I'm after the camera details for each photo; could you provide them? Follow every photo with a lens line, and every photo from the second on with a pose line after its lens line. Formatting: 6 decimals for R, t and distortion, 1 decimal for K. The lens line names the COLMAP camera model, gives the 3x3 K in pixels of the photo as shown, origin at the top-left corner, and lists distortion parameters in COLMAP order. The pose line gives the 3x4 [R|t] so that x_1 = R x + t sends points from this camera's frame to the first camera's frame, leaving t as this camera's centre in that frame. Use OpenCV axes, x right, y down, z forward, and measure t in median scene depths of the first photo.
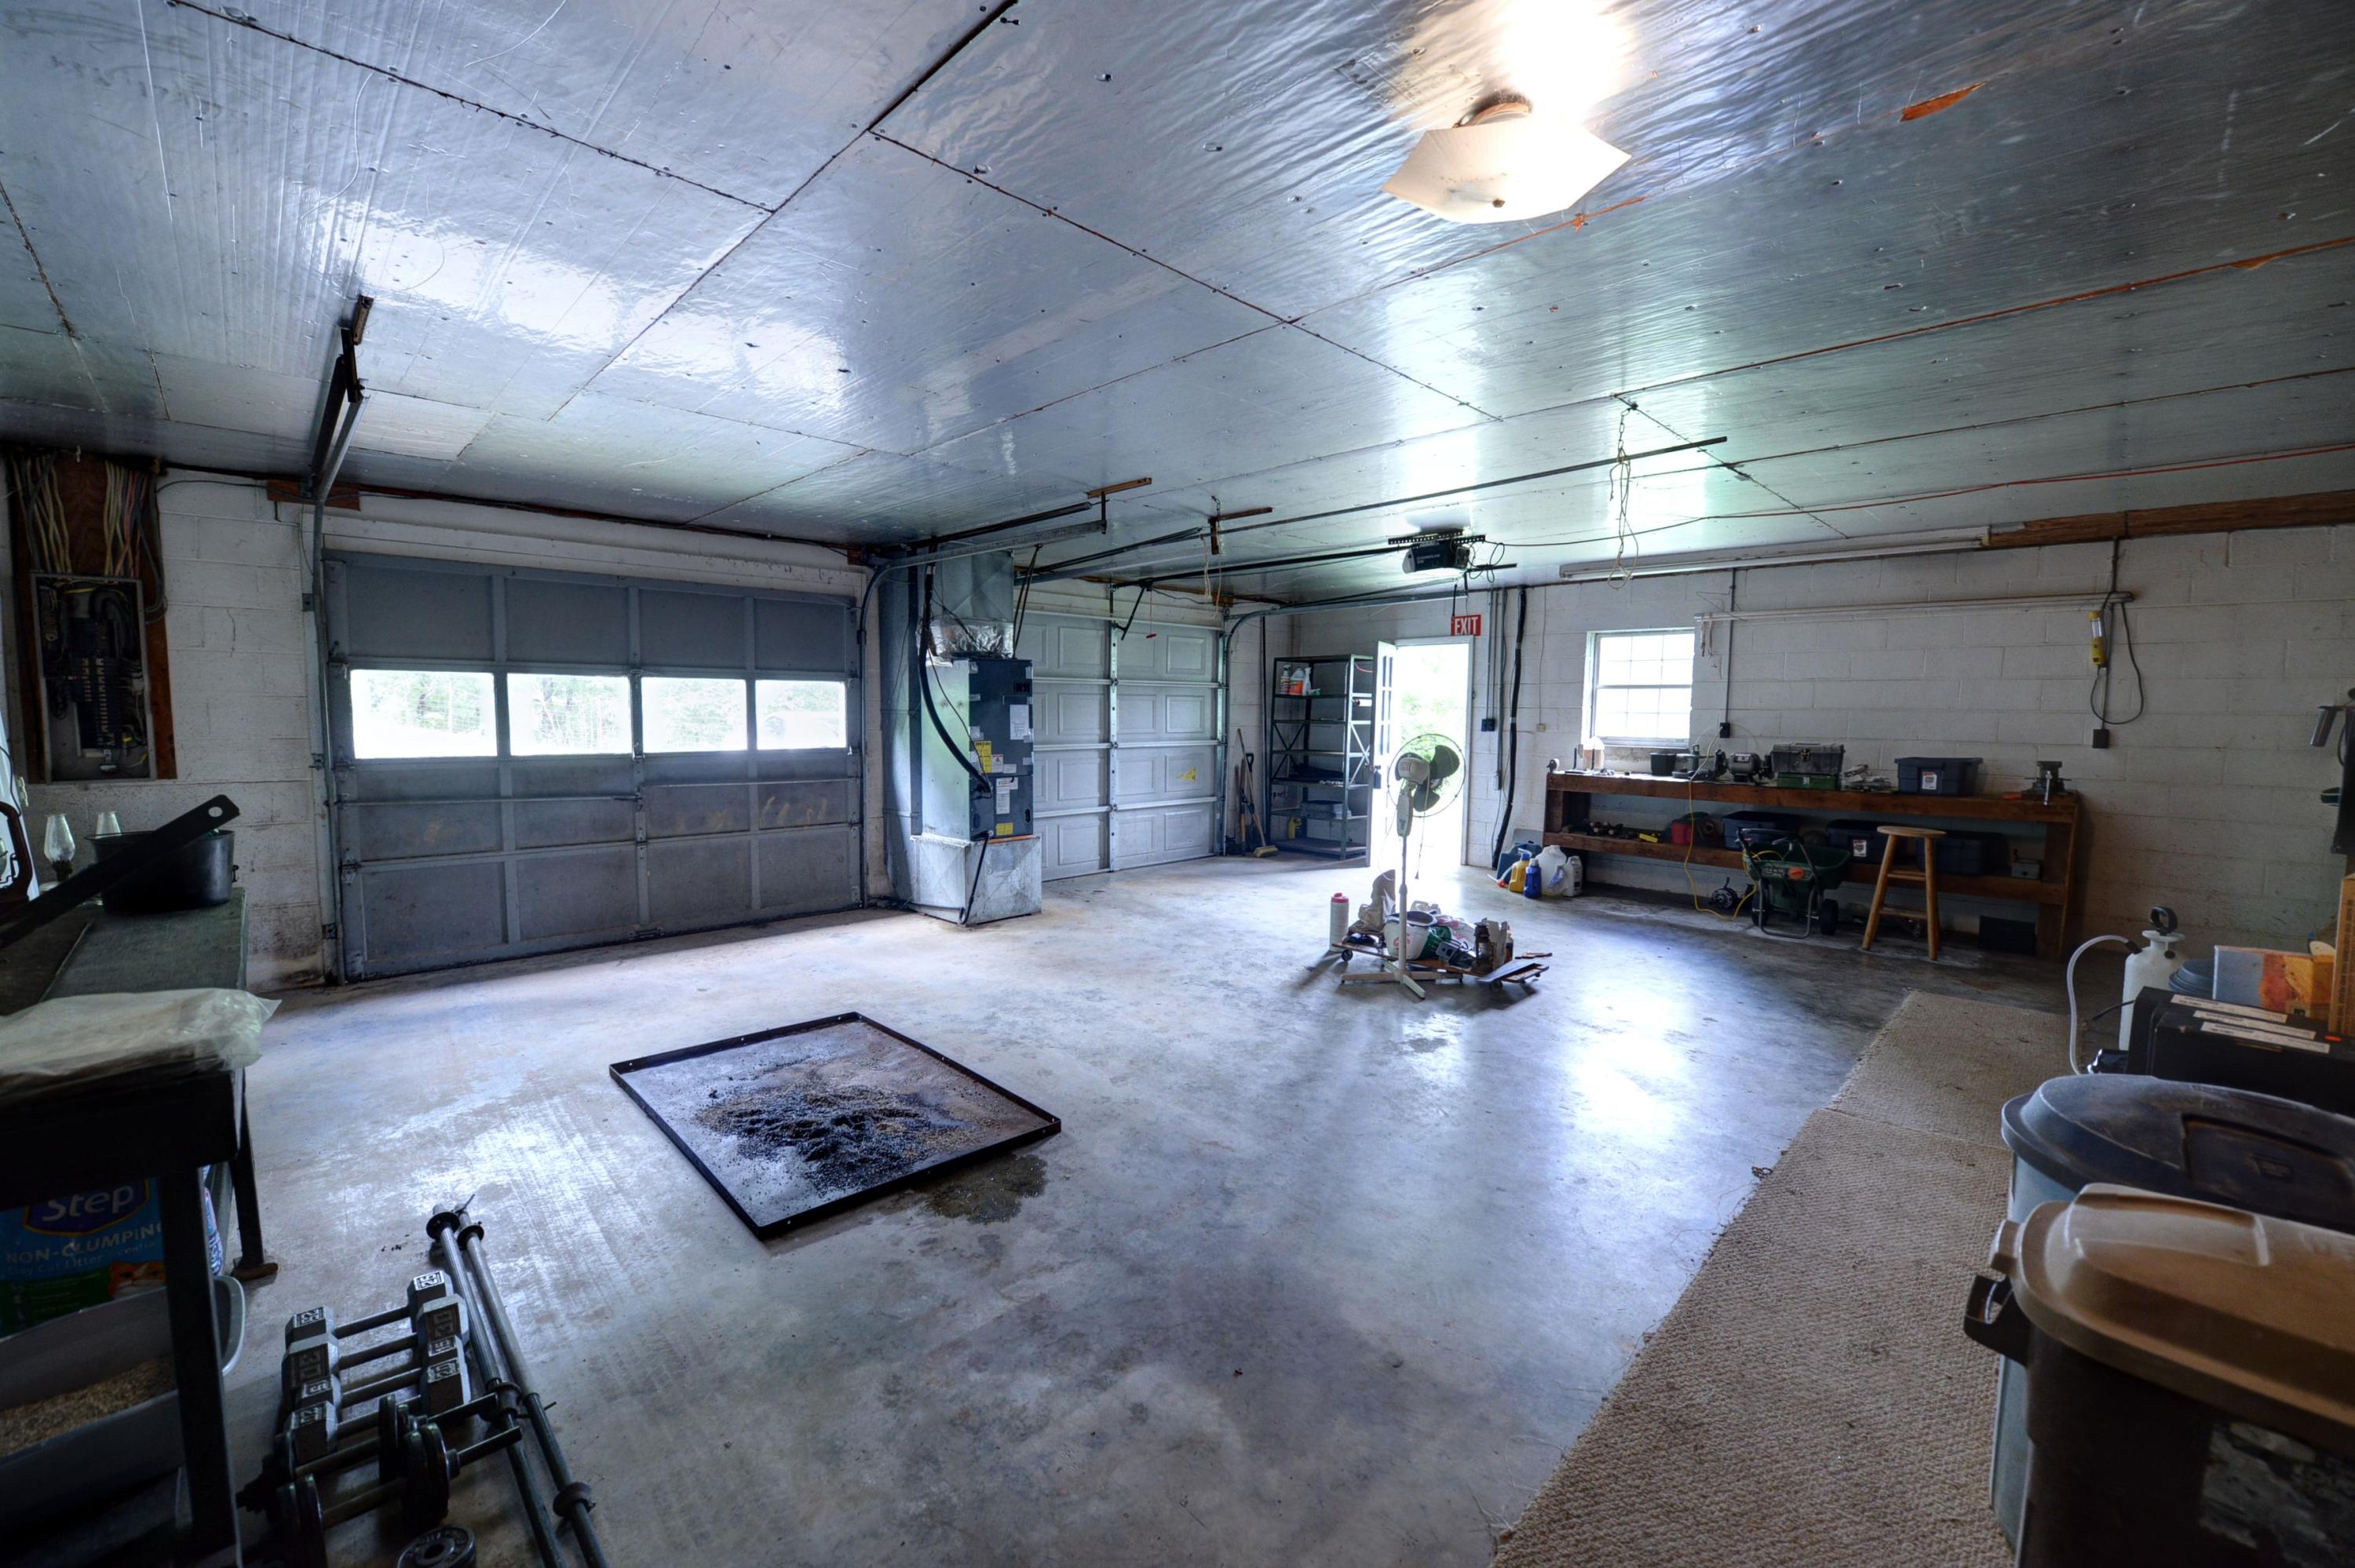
lens RADIAL K [[943.2, 0, 1184.3], [0, 943.2, 781.9], [0, 0, 1]] dist [-0.017296, -0.001718]
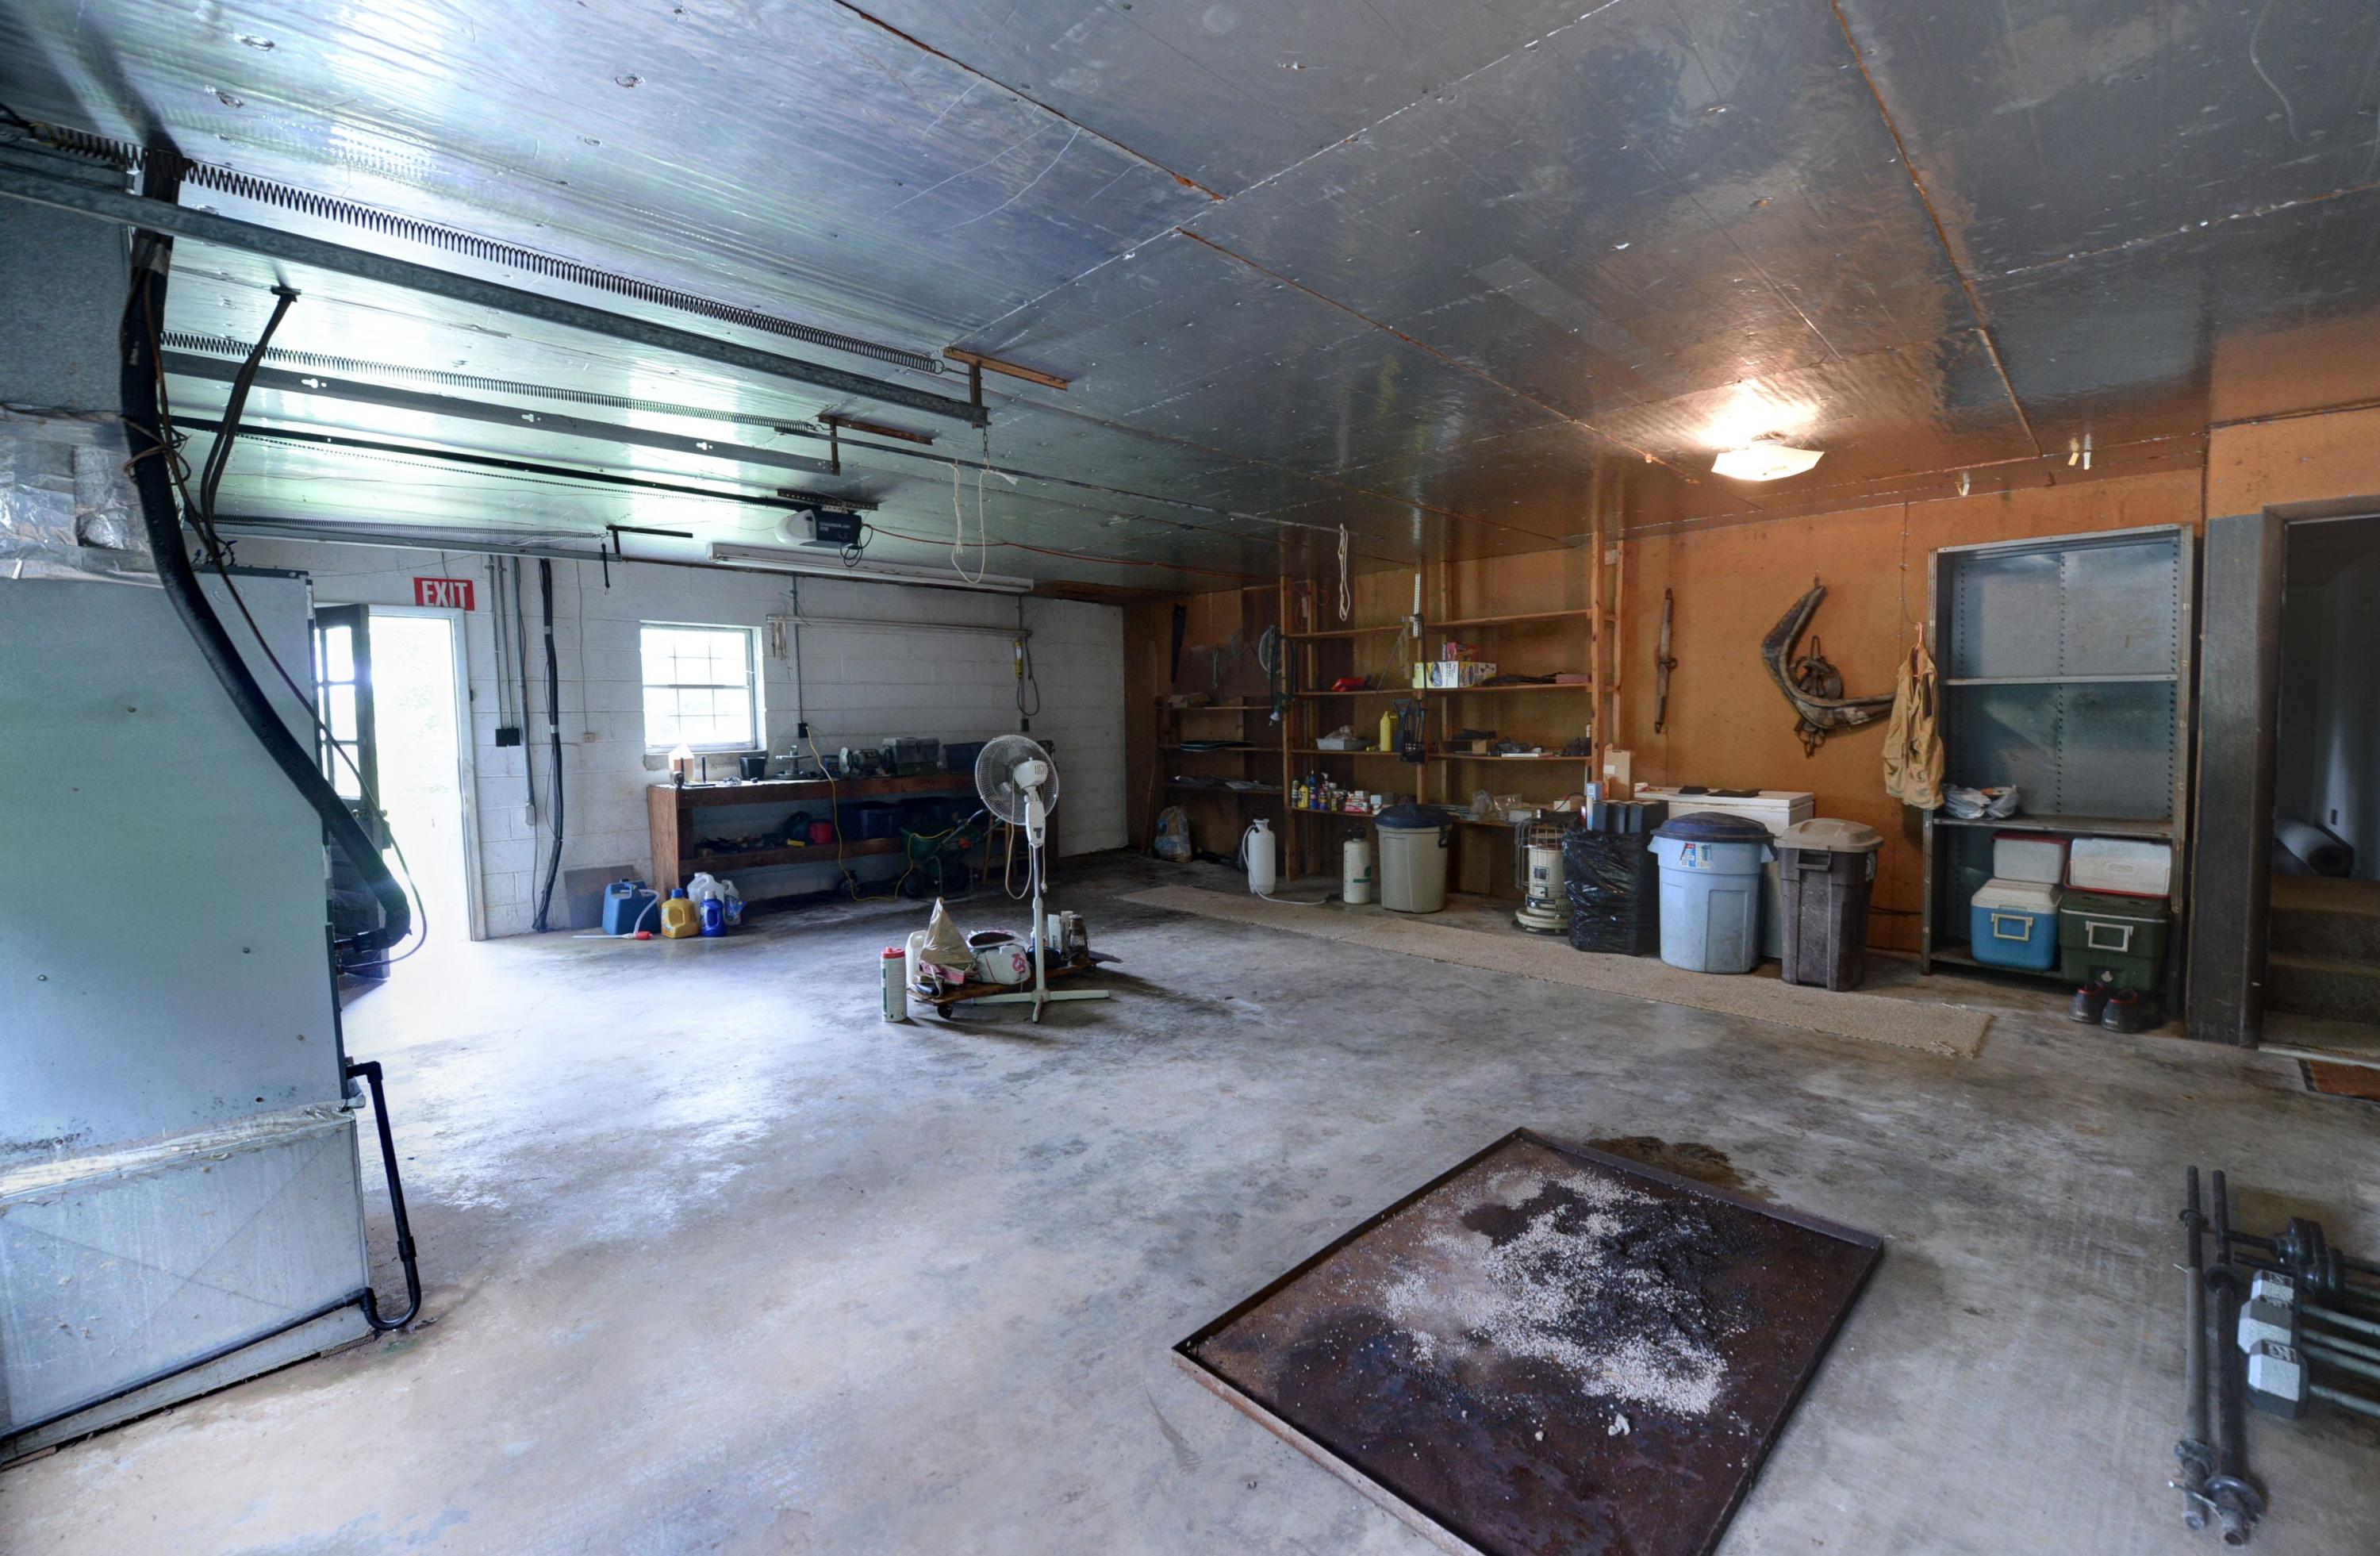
lens RADIAL K [[953.8, 0, 1197.7], [0, 953.8, 778.9], [0, 0, 1]] dist [-0.017959, -0.000420]
pose [[0.008643, -0.079767, 0.996776, -0.716463], [0.089883, 0.992840, 0.078672, -0.069200], [-0.995915, 0.088914, 0.015751, 0.853055]]
